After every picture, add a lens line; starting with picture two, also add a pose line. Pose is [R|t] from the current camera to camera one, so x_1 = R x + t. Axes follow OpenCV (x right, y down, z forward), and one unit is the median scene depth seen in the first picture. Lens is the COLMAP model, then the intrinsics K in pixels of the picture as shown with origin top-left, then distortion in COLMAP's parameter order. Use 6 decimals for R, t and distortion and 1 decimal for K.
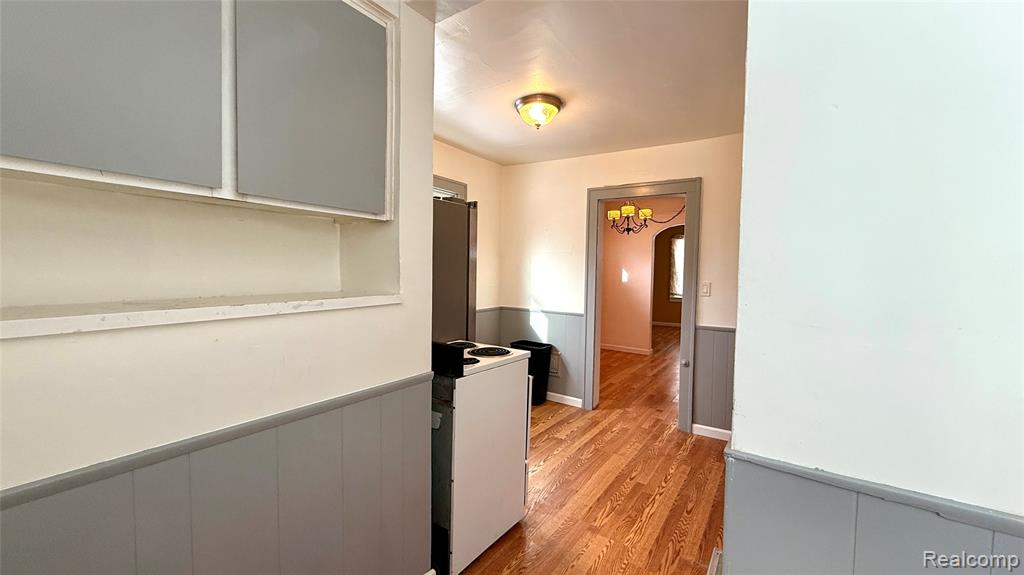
lens RADIAL K [[404.8, 0, 510.4], [0, 404.8, 287.2], [0, 0, 1]] dist [-0.000923, 0.000296]
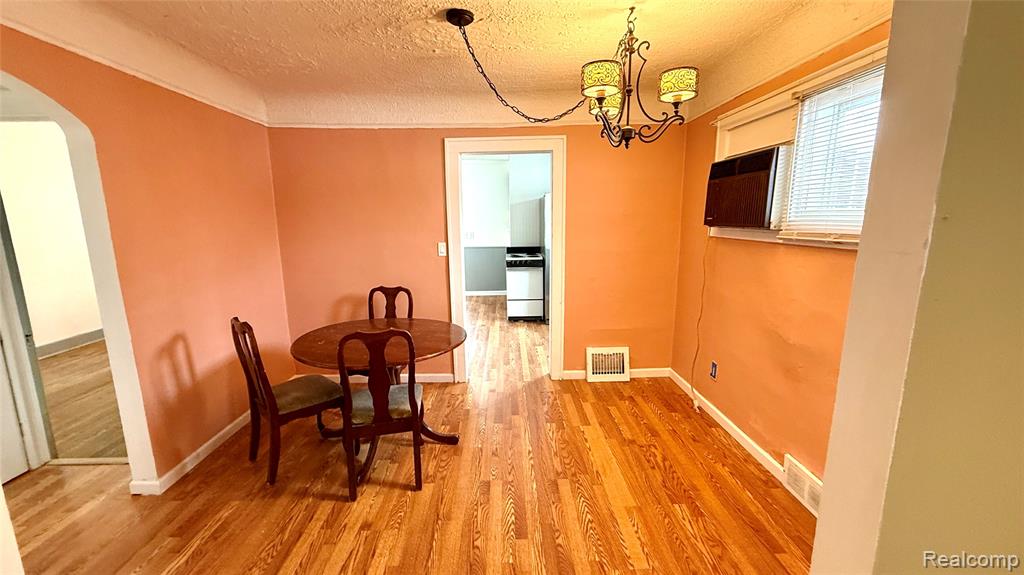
lens RADIAL K [[404.8, 0, 510.4], [0, 404.8, 287.2], [0, 0, 1]] dist [-0.000923, 0.000296]
pose [[-0.819715, 0.094699, -0.564888, 0.821099], [-0.027449, 0.978609, 0.203888, -0.102029], [0.572113, 0.182636, -0.799582, 1.699146]]
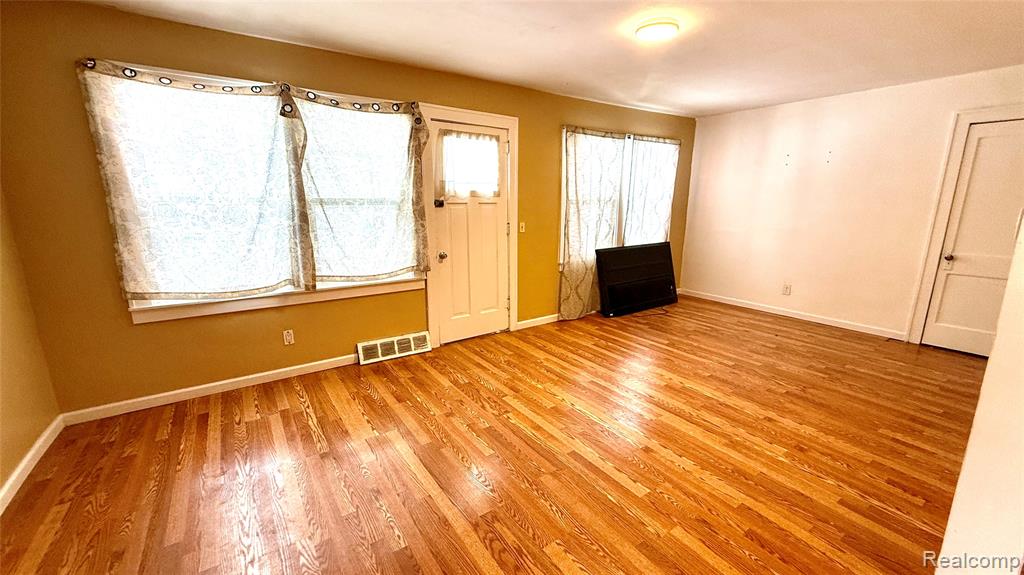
lens RADIAL K [[404.8, 0, 510.4], [0, 404.8, 287.2], [0, 0, 1]] dist [-0.000923, 0.000296]
pose [[0.363447, -0.206668, 0.908402, 0.594415], [0.042349, 0.977740, 0.205500, -0.080904], [-0.930652, -0.036219, 0.364109, 1.618800]]
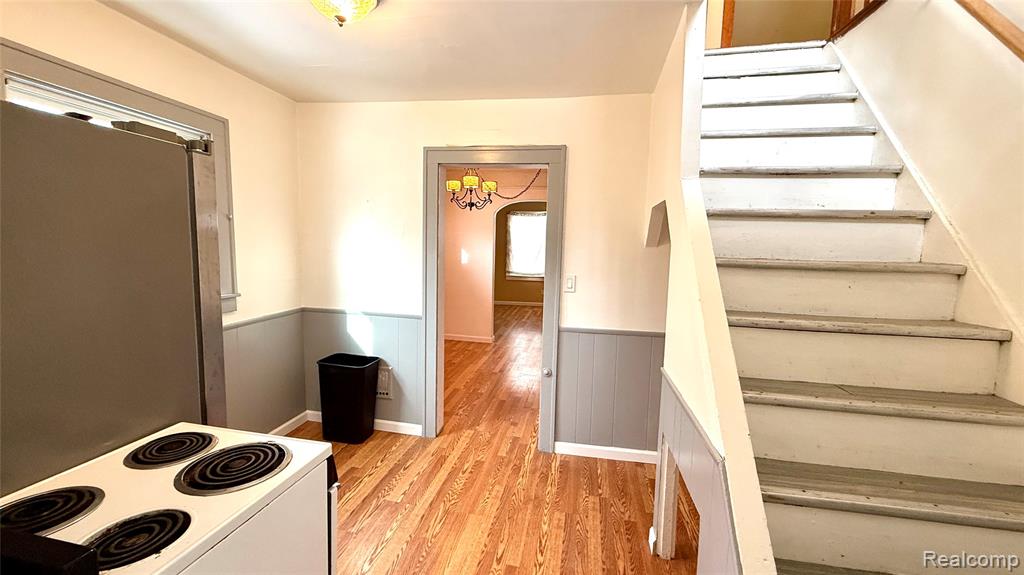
lens RADIAL K [[404.8, 0, 510.4], [0, 404.8, 287.2], [0, 0, 1]] dist [-0.000923, 0.000296]
pose [[0.916533, -0.034906, 0.398433, 0.032940], [0.006349, 0.997329, 0.072768, -0.041717], [-0.399908, -0.064165, 0.914306, 0.246074]]
